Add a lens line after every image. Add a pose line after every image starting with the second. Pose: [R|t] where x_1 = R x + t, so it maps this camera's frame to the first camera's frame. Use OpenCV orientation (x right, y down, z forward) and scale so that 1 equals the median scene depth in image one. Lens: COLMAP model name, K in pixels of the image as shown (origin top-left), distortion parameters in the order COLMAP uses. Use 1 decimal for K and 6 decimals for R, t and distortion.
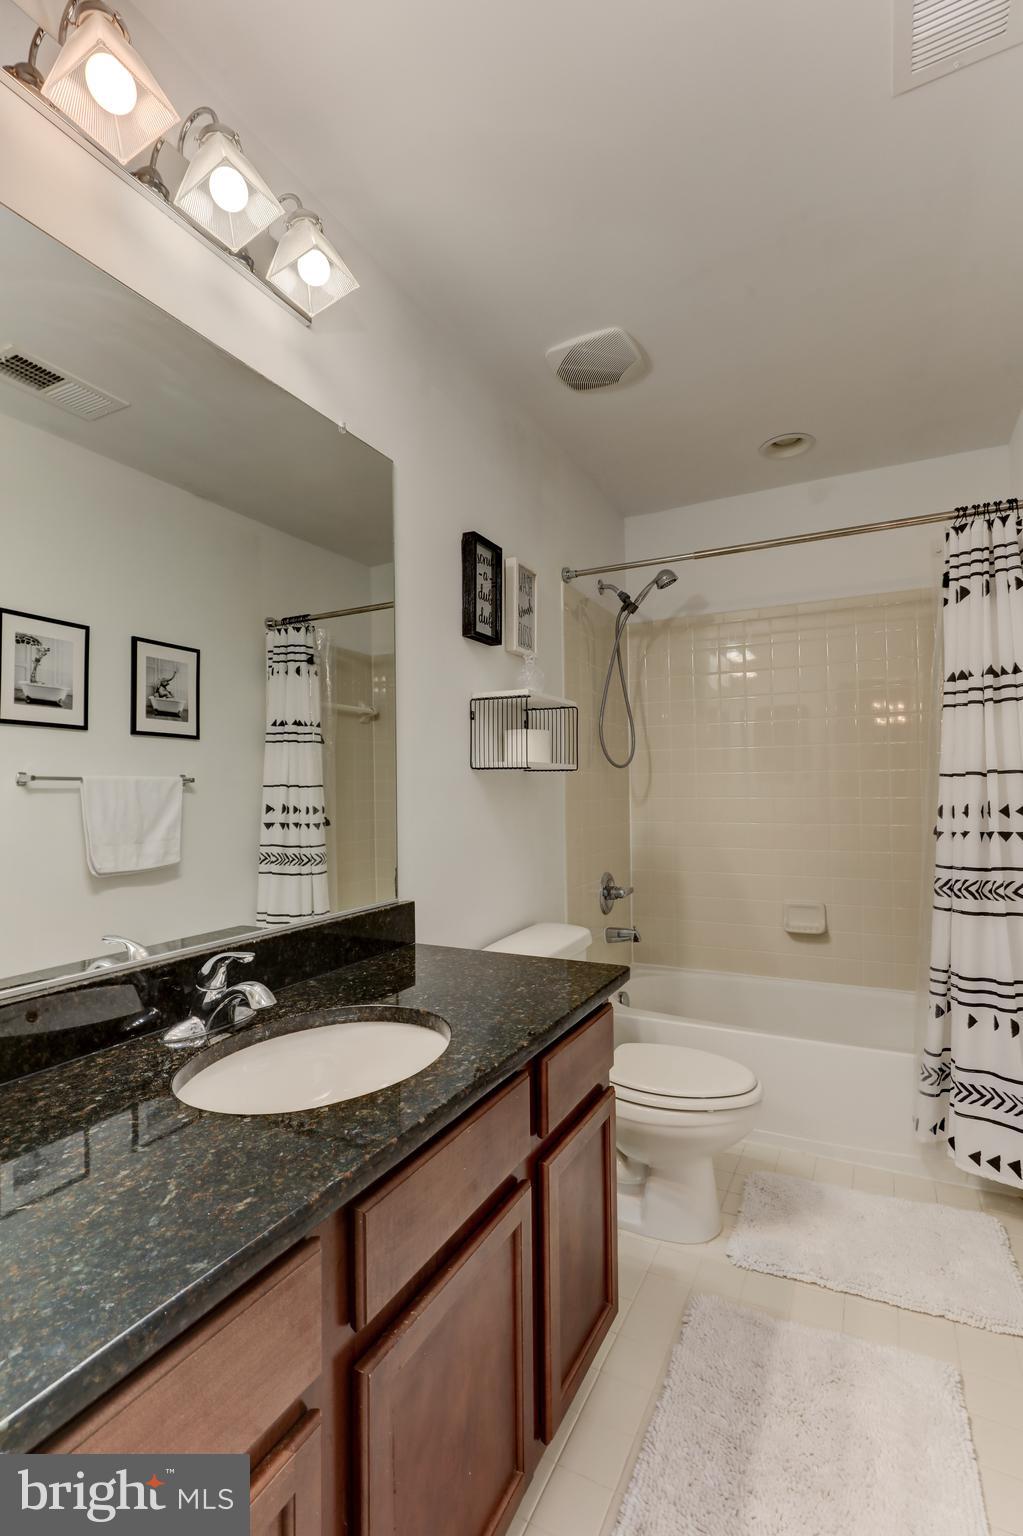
lens RADIAL K [[710.8, 0, 514.8], [0, 710.8, 767.4], [0, 0, 1]] dist [-0.015022, 0.004469]
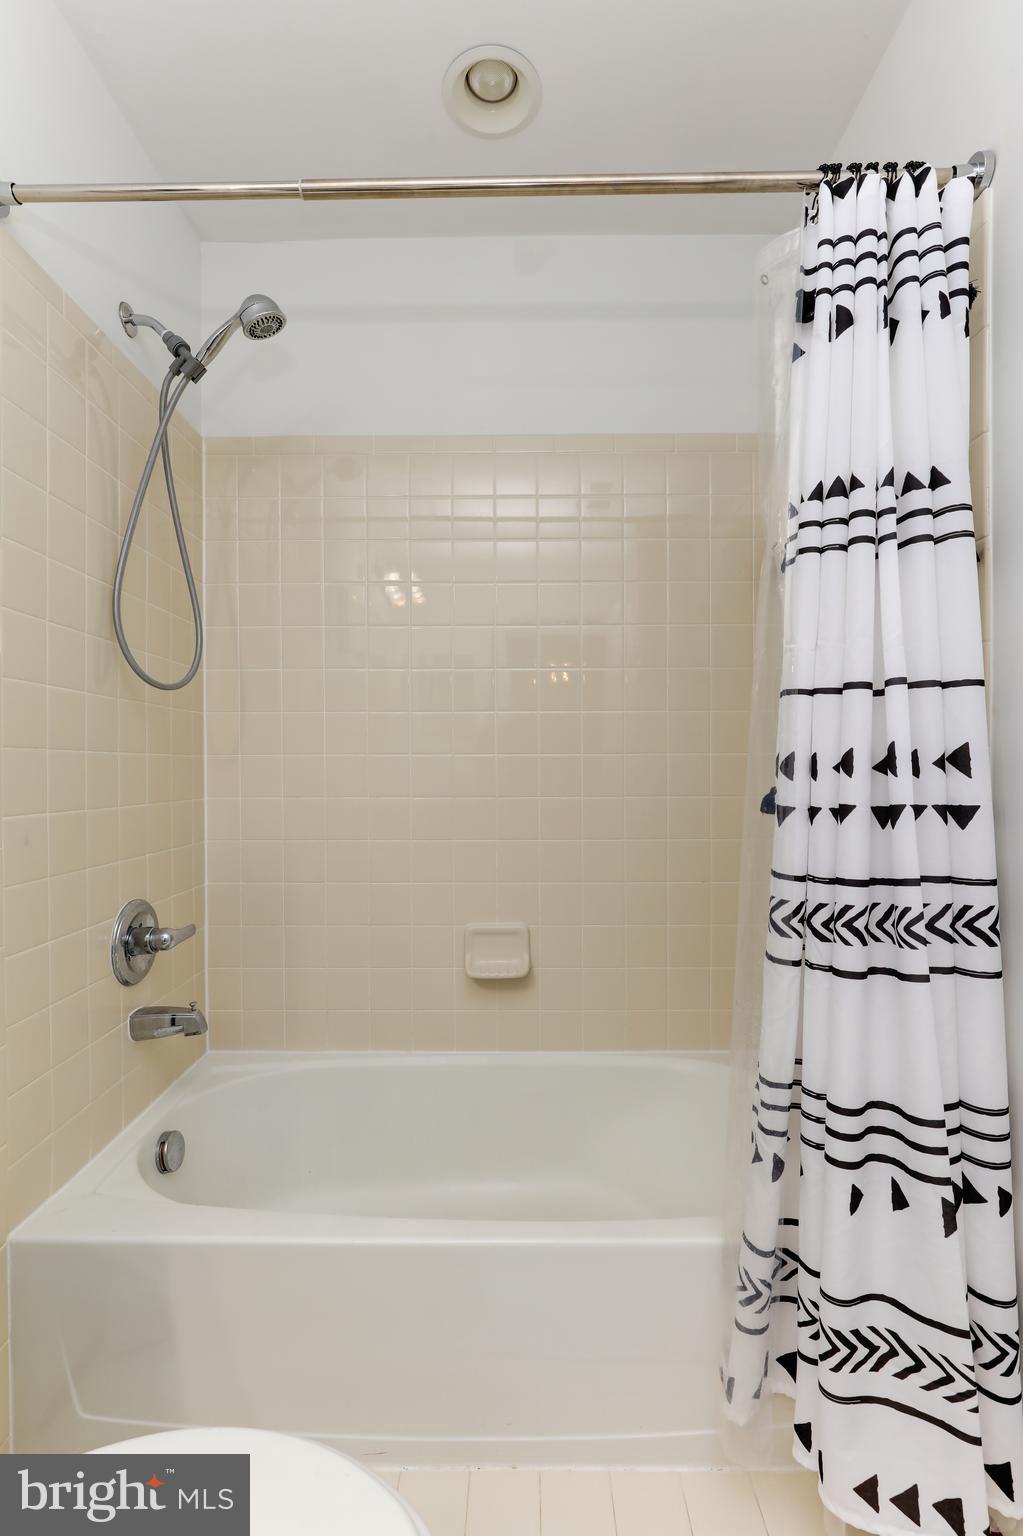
lens RADIAL K [[710.8, 0, 518.0], [0, 710.8, 765.2], [0, 0, 1]] dist [-0.015022, 0.004469]
pose [[0.890544, 0.004384, 0.454876, 0.213372], [-0.018141, 0.999500, 0.025884, 0.053592], [-0.454535, -0.031303, 0.890179, 0.659399]]
